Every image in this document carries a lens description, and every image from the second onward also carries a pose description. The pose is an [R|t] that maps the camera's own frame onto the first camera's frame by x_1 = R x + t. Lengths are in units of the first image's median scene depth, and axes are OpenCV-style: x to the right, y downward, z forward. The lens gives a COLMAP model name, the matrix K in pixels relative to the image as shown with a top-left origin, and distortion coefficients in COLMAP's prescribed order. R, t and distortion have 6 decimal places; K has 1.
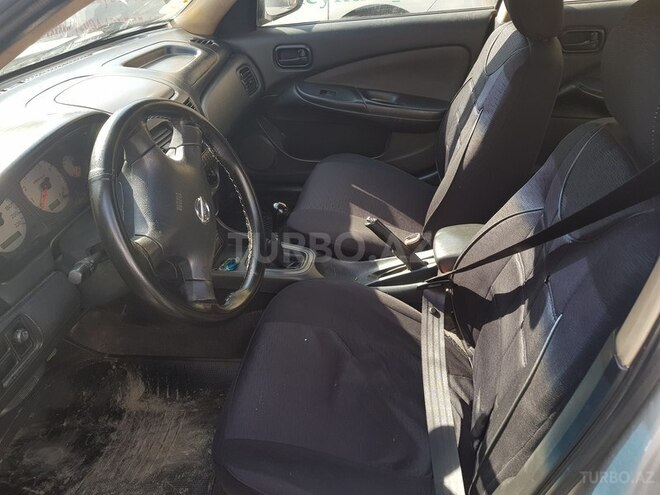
lens RADIAL K [[521.5, 0, 330.0], [0, 521.5, 247.5], [0, 0, 1]] dist [-0.000318, -0.011921]
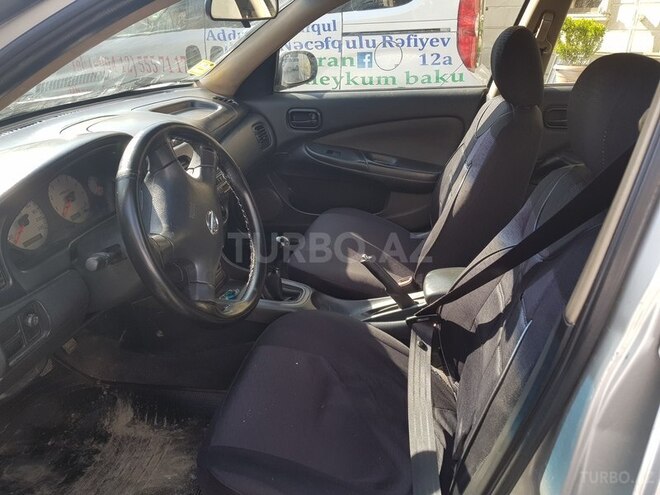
lens RADIAL K [[530.8, 0, 336.8], [0, 530.8, 249.8], [0, 0, 1]] dist [0.001568, -0.011358]
pose [[0.998078, 0.061813, 0.004403, 0.012858], [-0.060125, 0.983131, -0.172740, 0.125191], [-0.015006, 0.172143, 0.984958, -0.075767]]
